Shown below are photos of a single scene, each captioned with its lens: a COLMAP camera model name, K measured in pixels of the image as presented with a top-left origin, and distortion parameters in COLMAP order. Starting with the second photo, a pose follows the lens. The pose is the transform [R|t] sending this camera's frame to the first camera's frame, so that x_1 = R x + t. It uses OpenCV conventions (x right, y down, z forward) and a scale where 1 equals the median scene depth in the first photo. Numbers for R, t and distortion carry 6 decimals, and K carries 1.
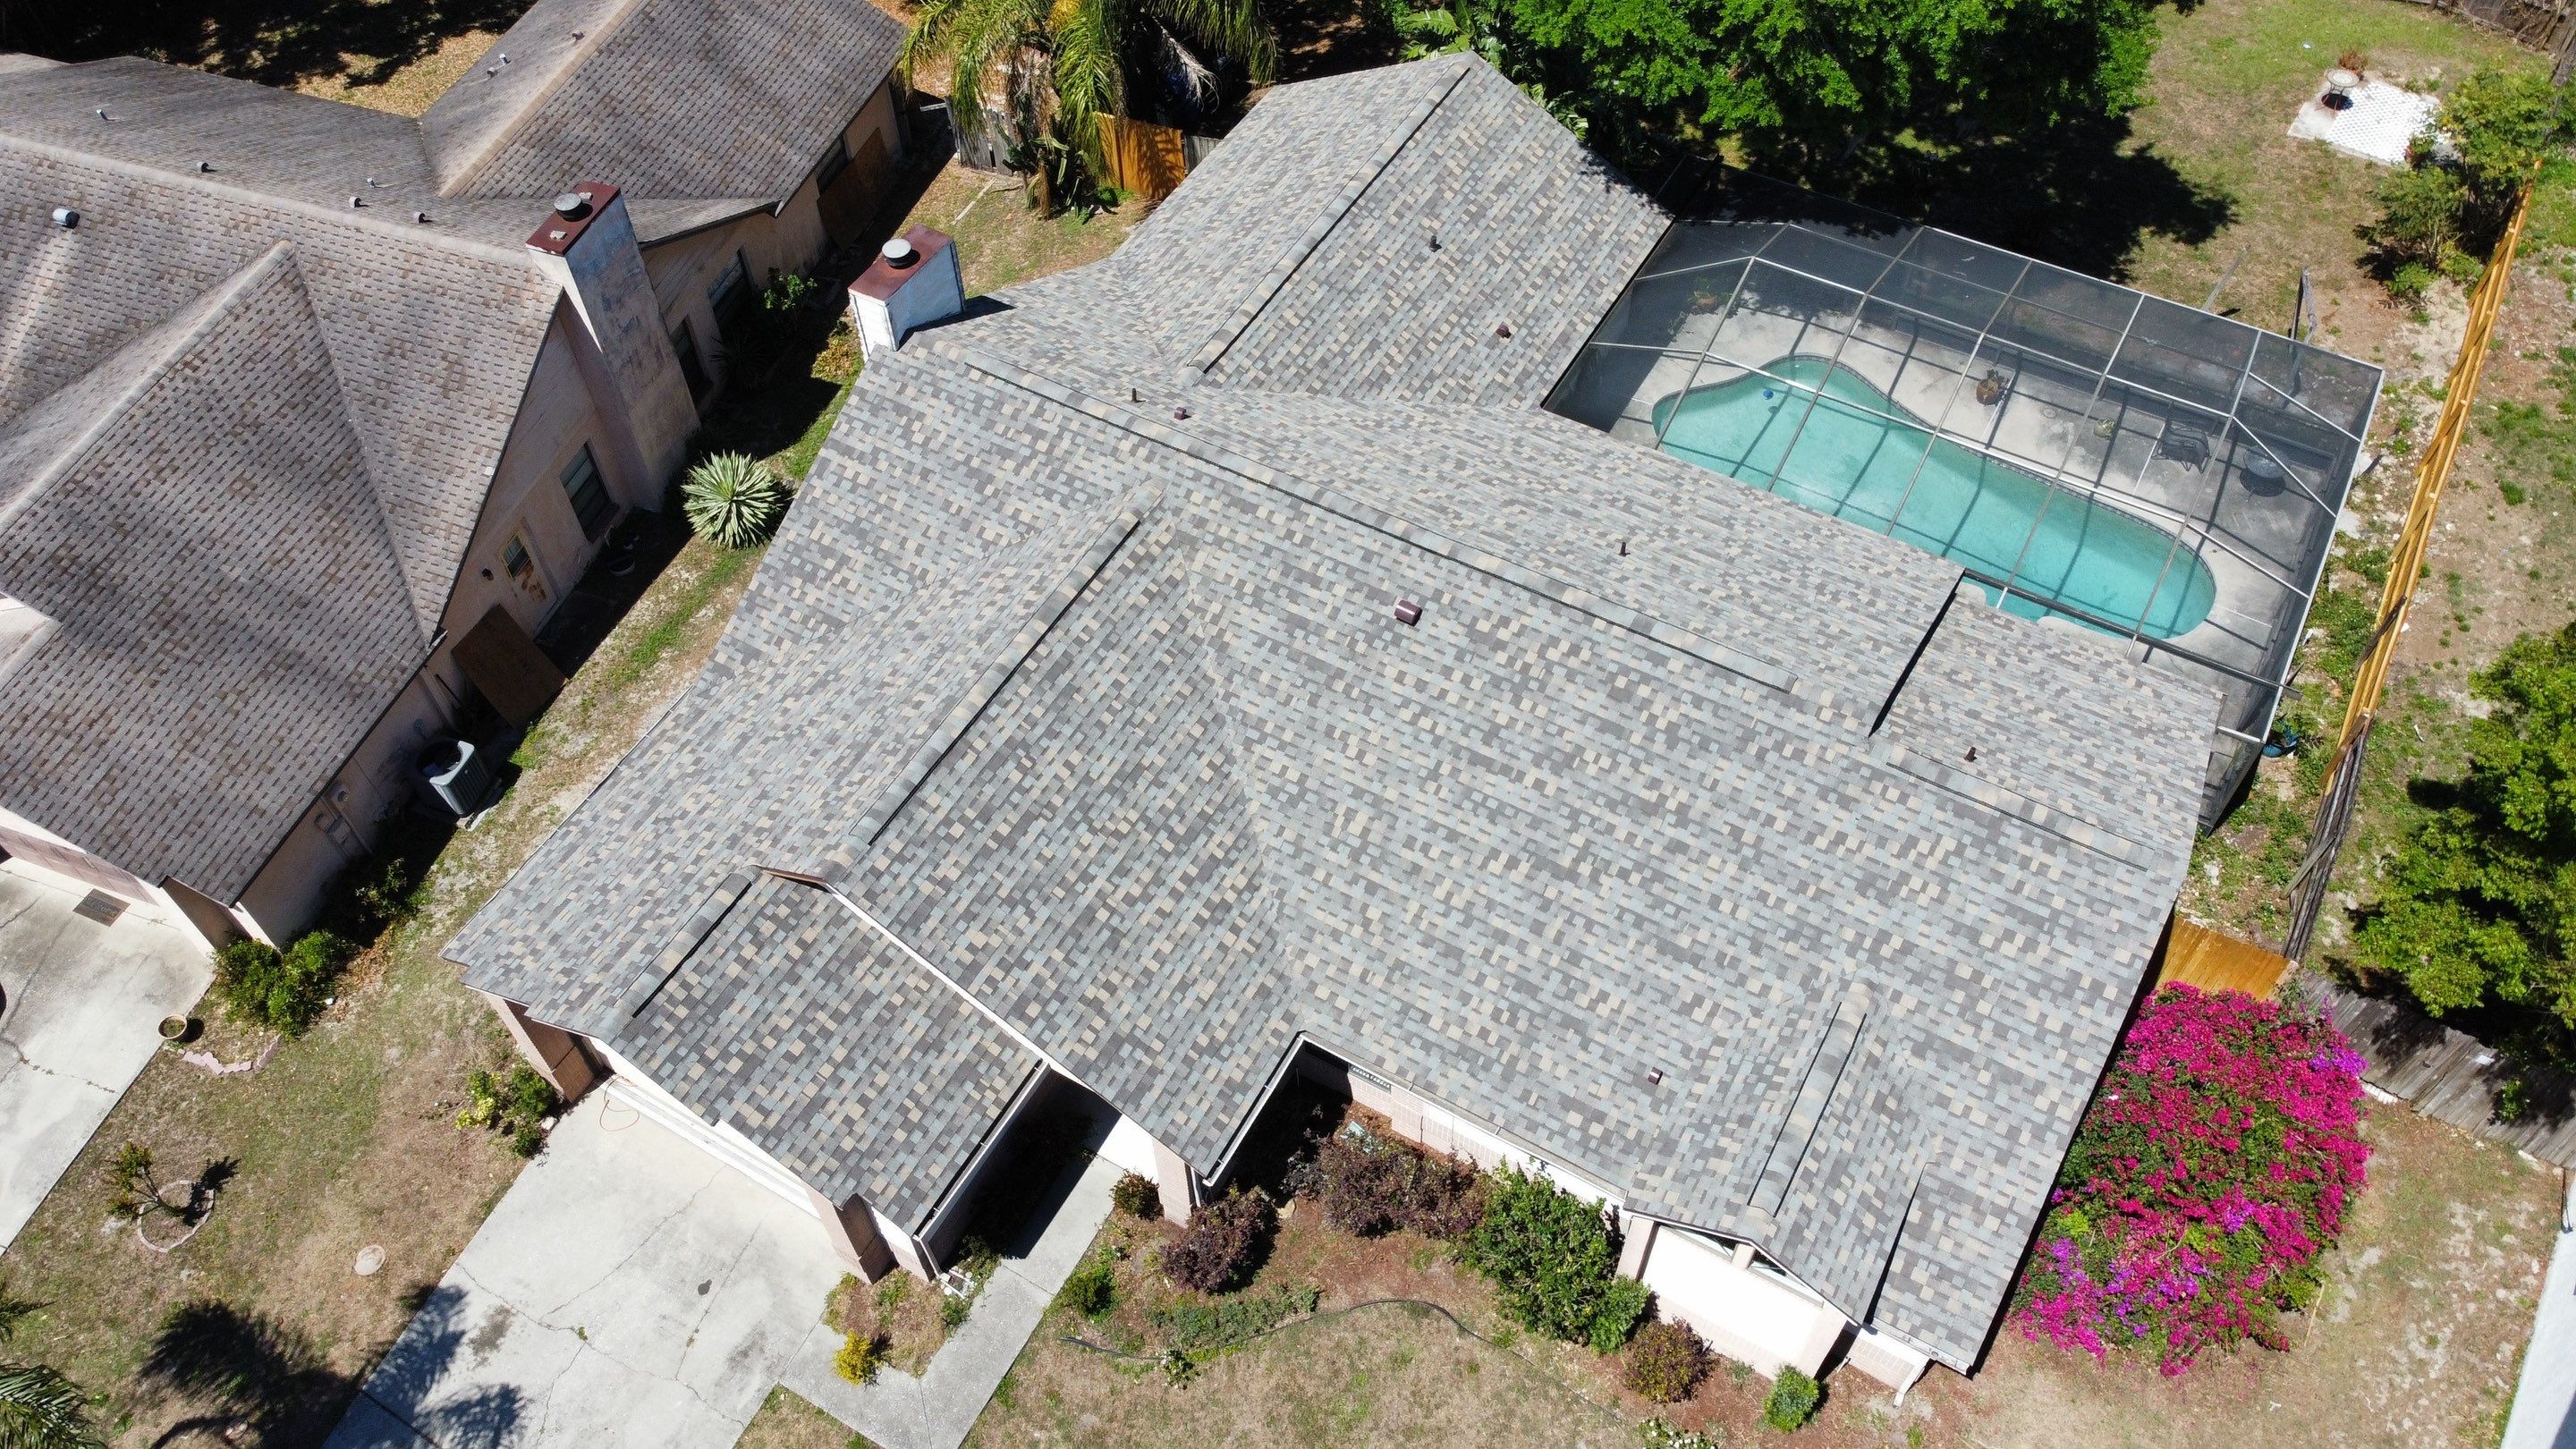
lens RADIAL K [[1964.5, 0, 1235.3], [0, 1964.5, 686.8], [0, 0, 1]] dist [0.007817, -0.023886]
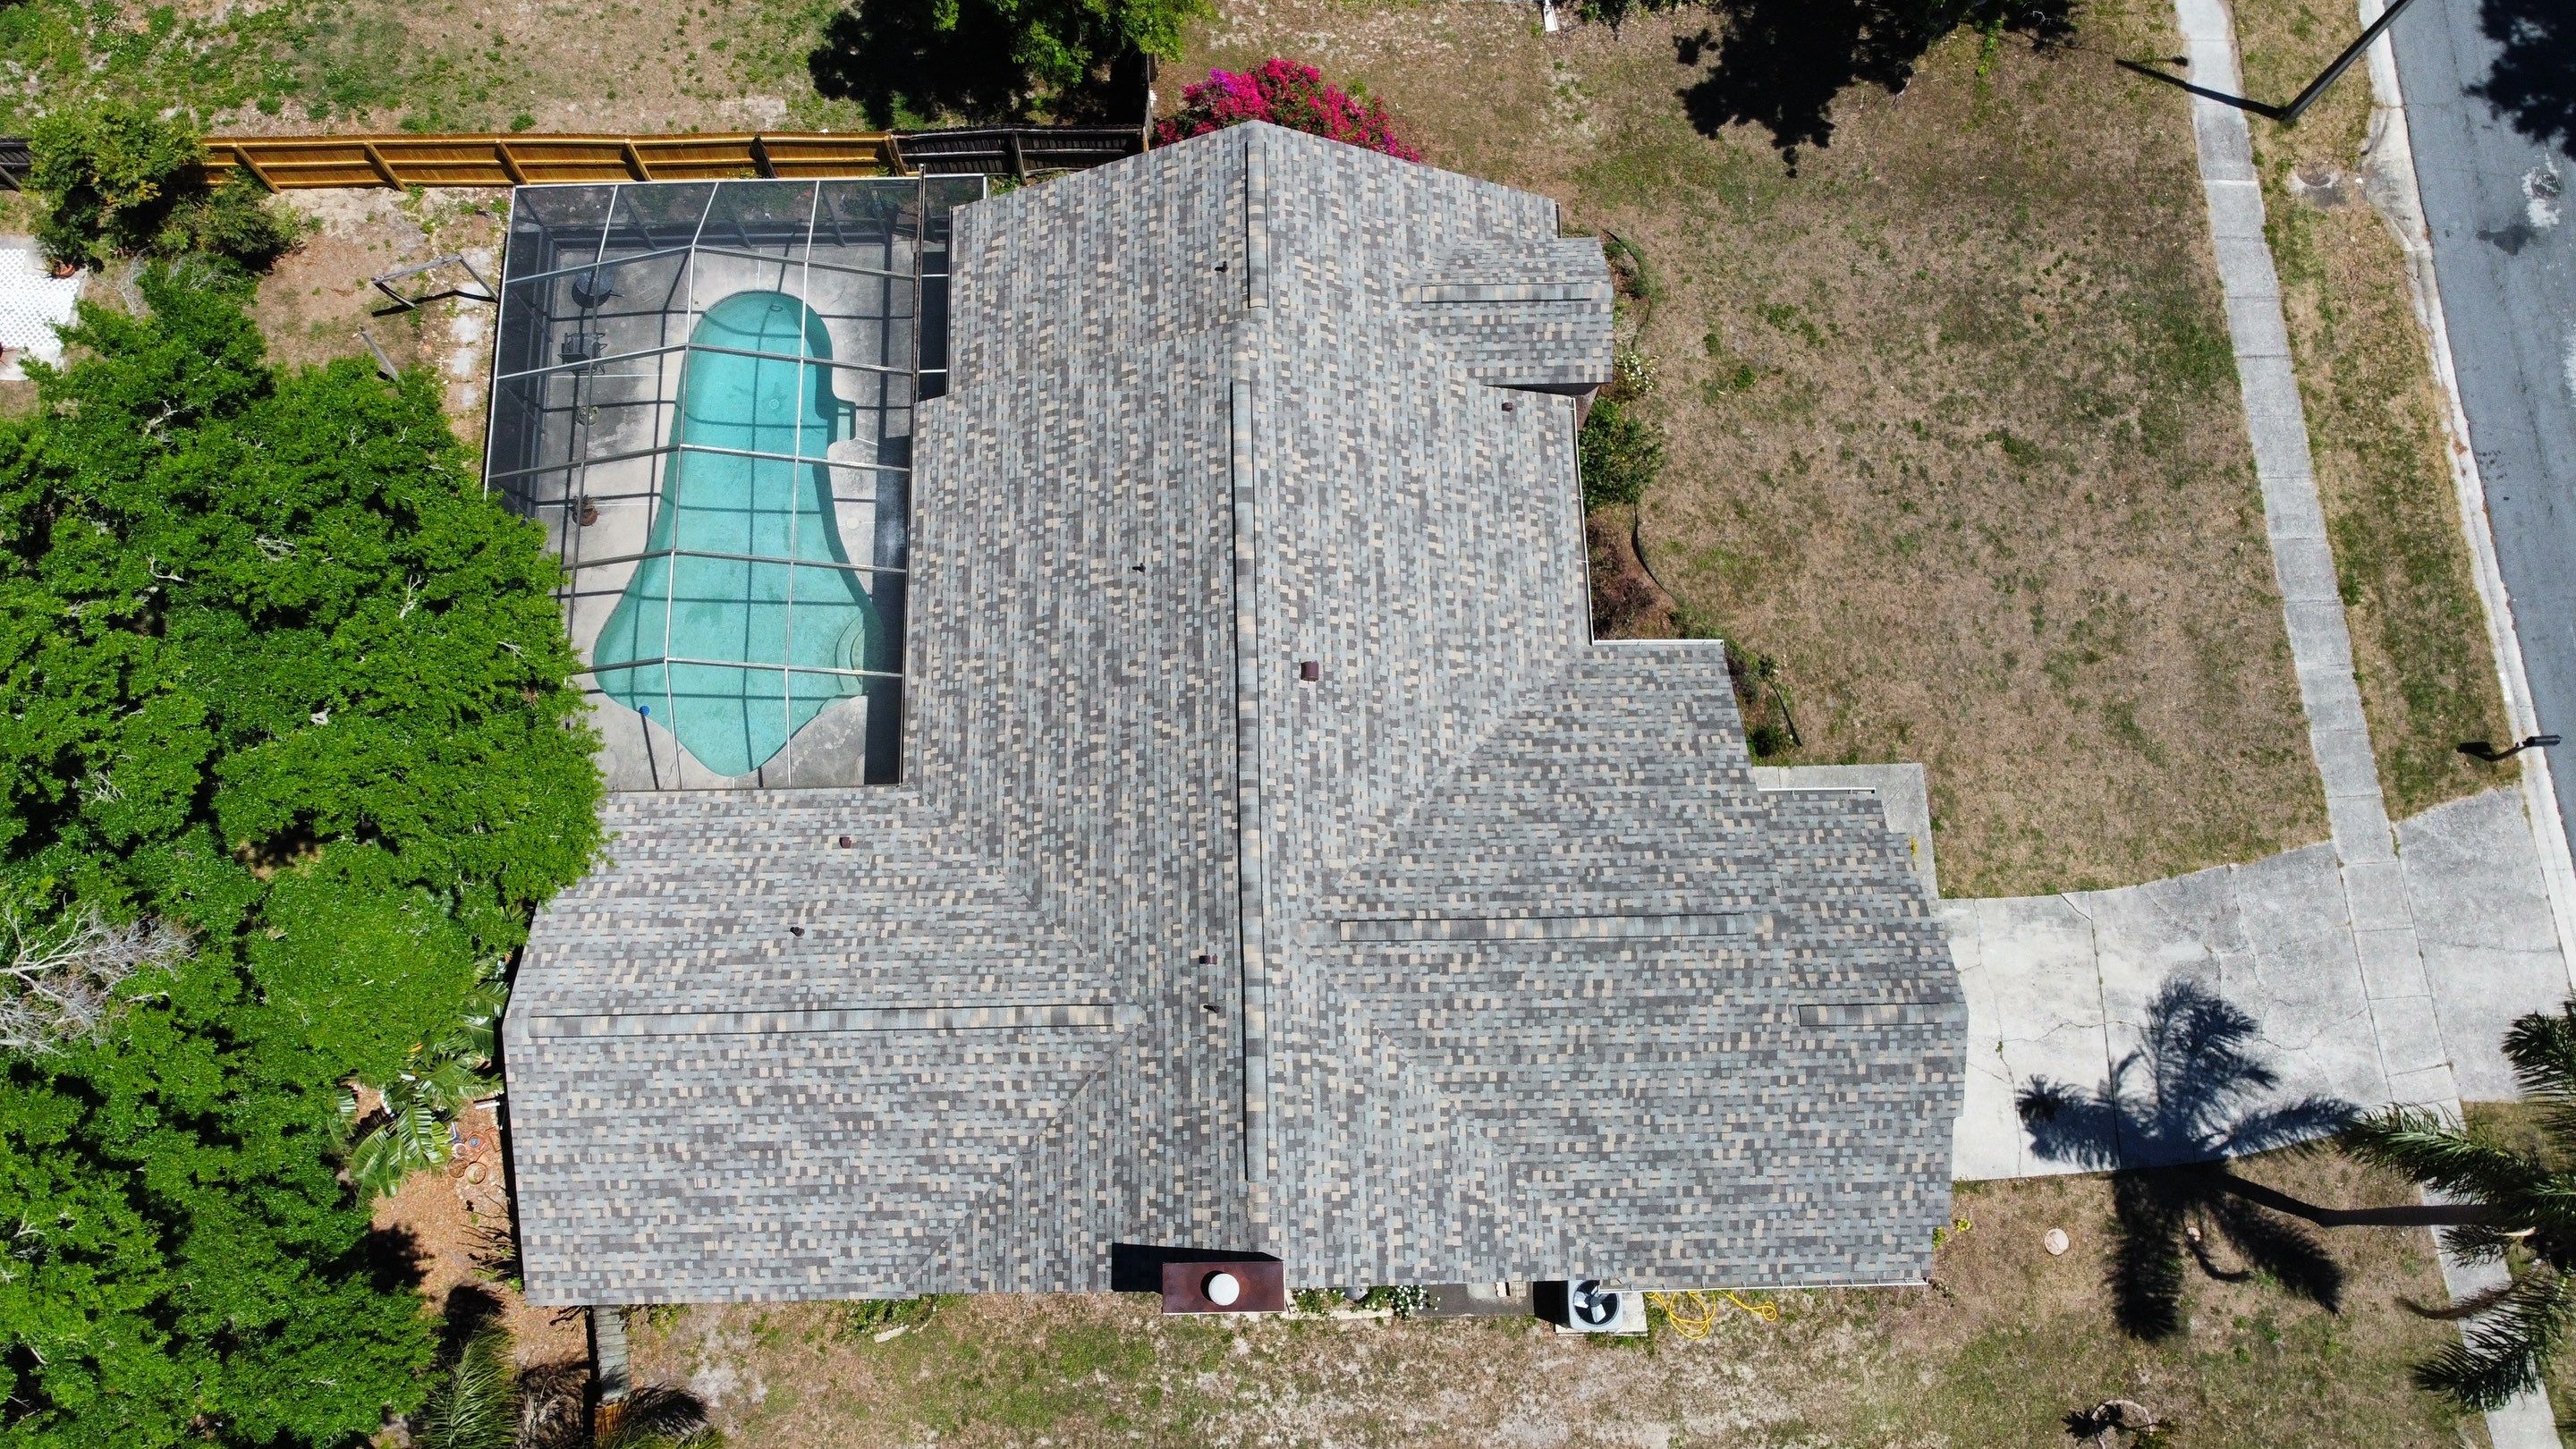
lens RADIAL K [[1964.5, 0, 1264.2], [0, 1964.5, 694.5], [0, 0, 1]] dist [0.007817, -0.023886]
pose [[-0.529898, -0.805386, 0.265635, -0.215453], [0.672070, -0.207765, 0.710743, -0.868835], [-0.517232, 0.555146, 0.651370, 0.232453]]
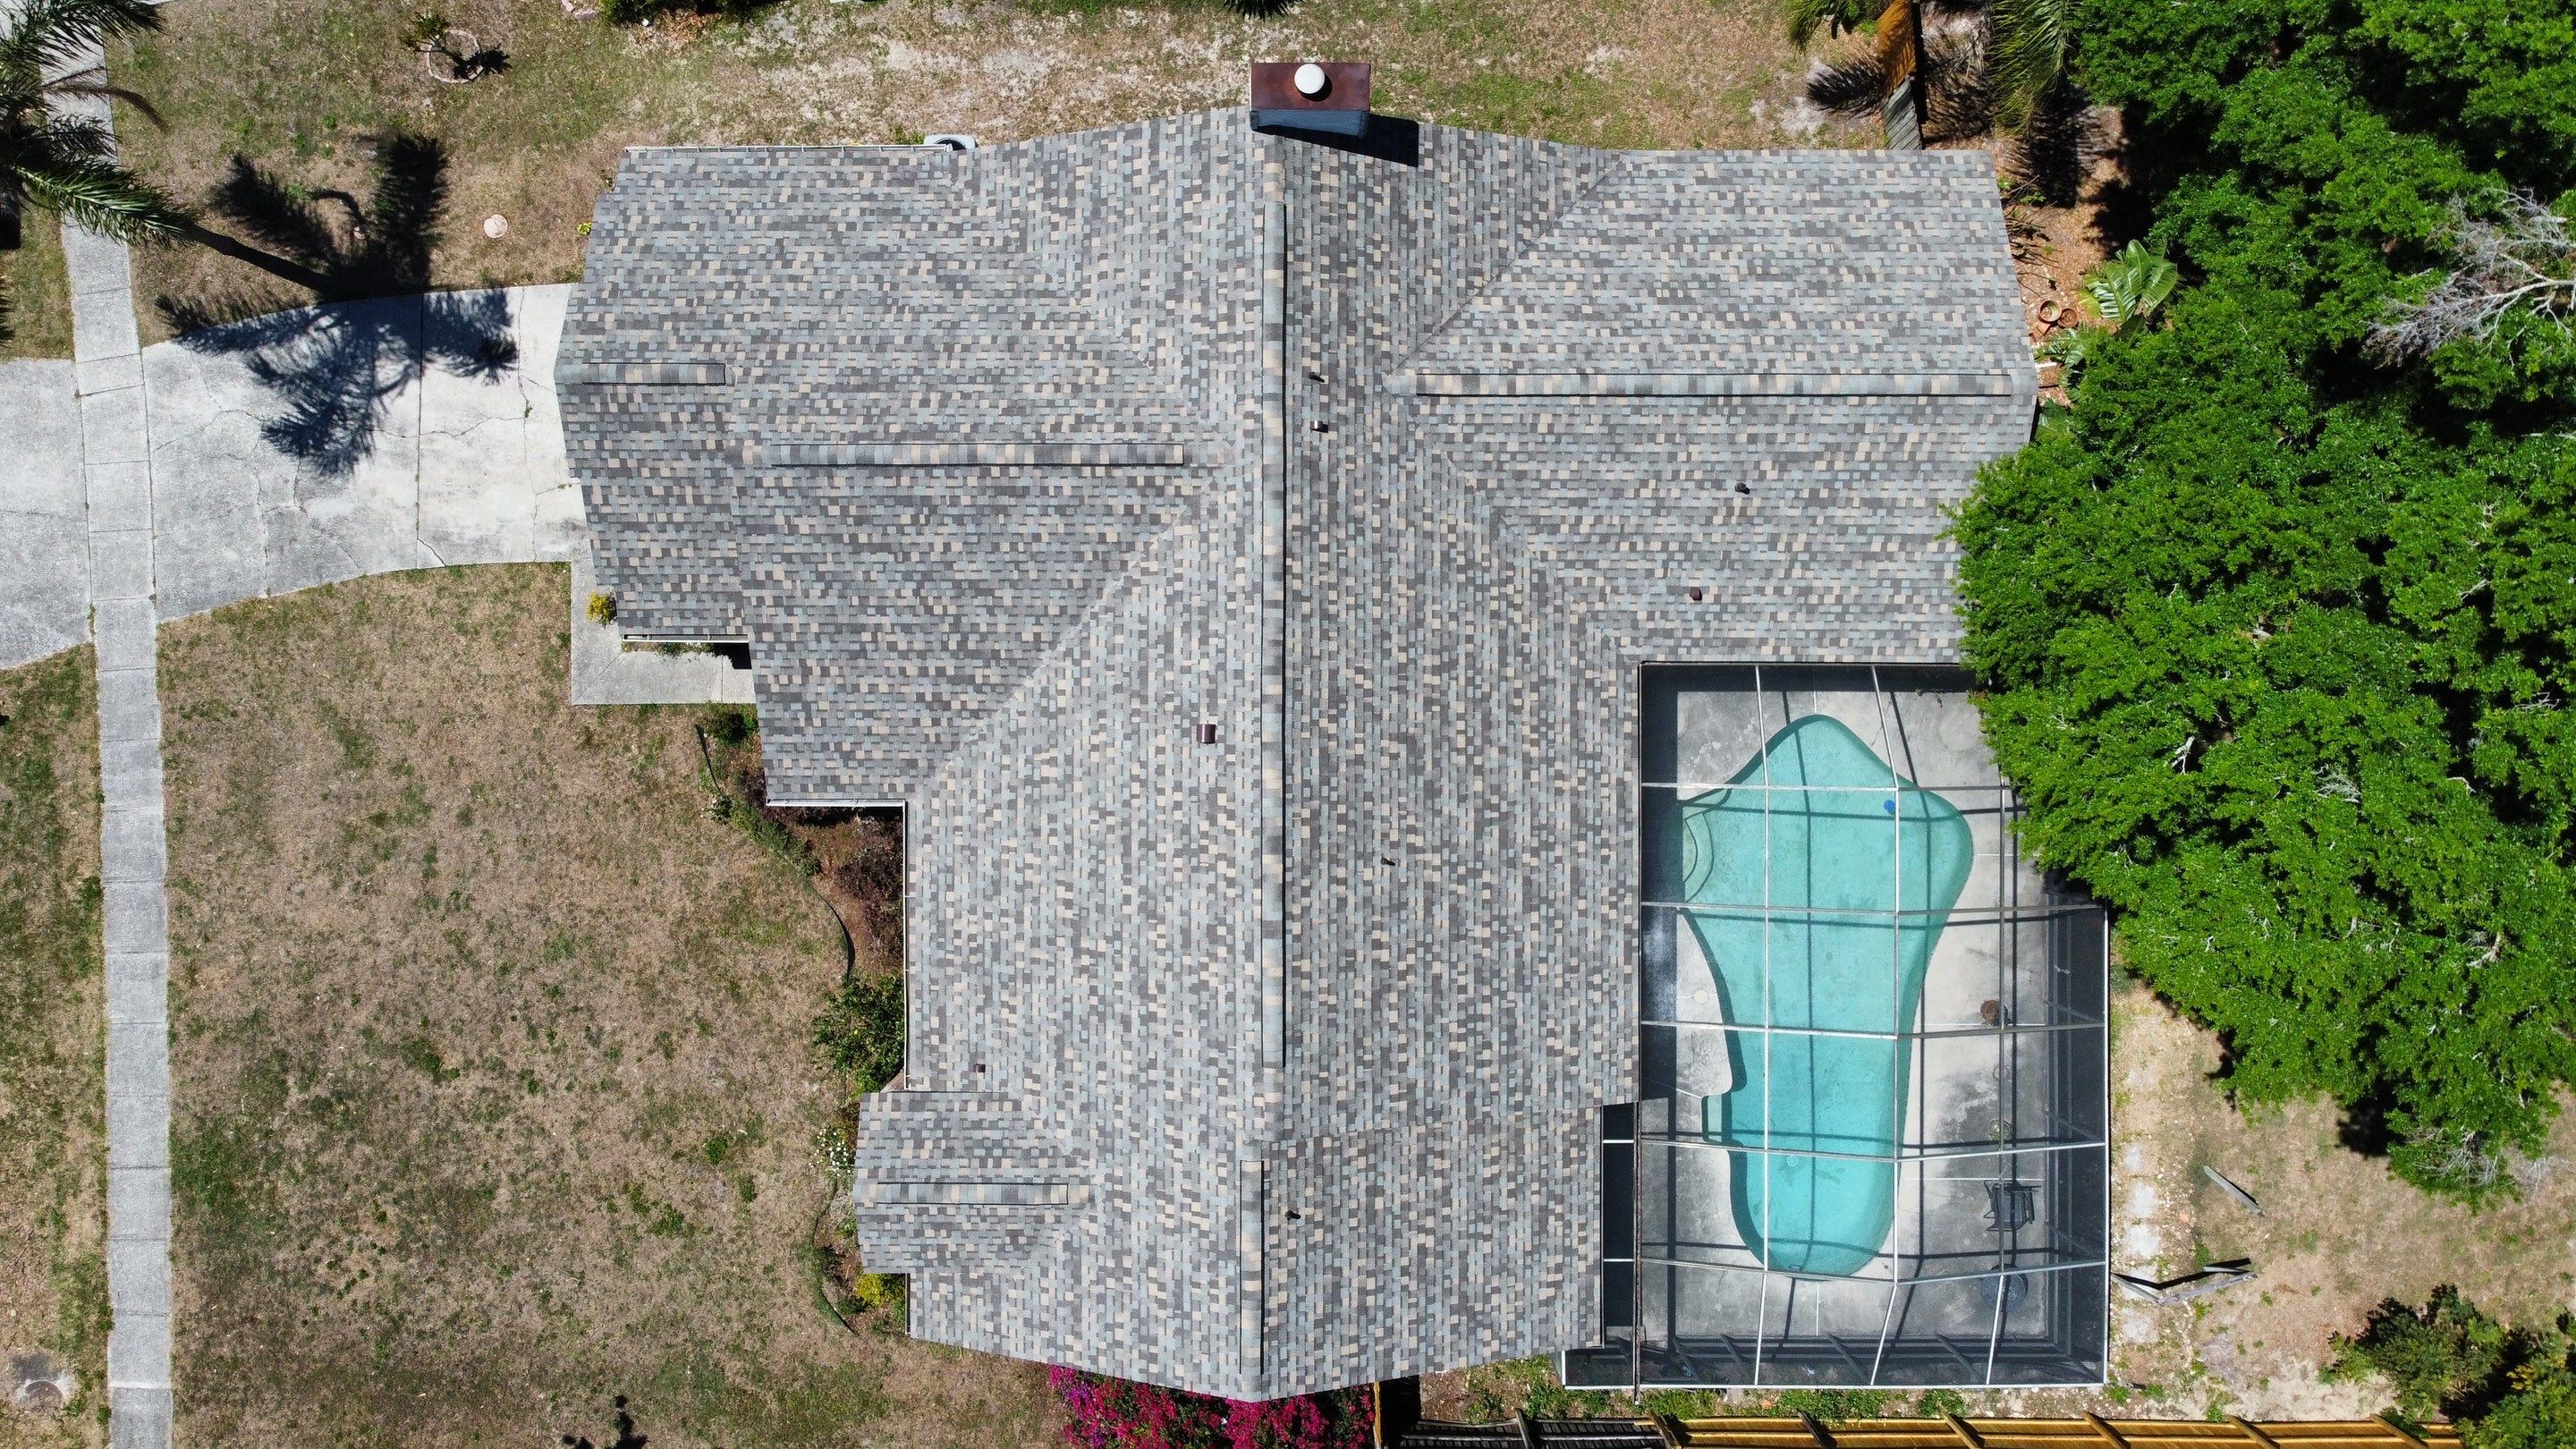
lens RADIAL K [[1964.5, 0, 1244.6], [0, 1964.5, 687.1], [0, 0, 1]] dist [0.007817, -0.023886]
pose [[0.511004, 0.859402, 0.017402, 0.054528], [-0.673194, 0.387531, 0.629786, -0.735216], [0.534495, -0.333538, 0.776574, 0.142478]]
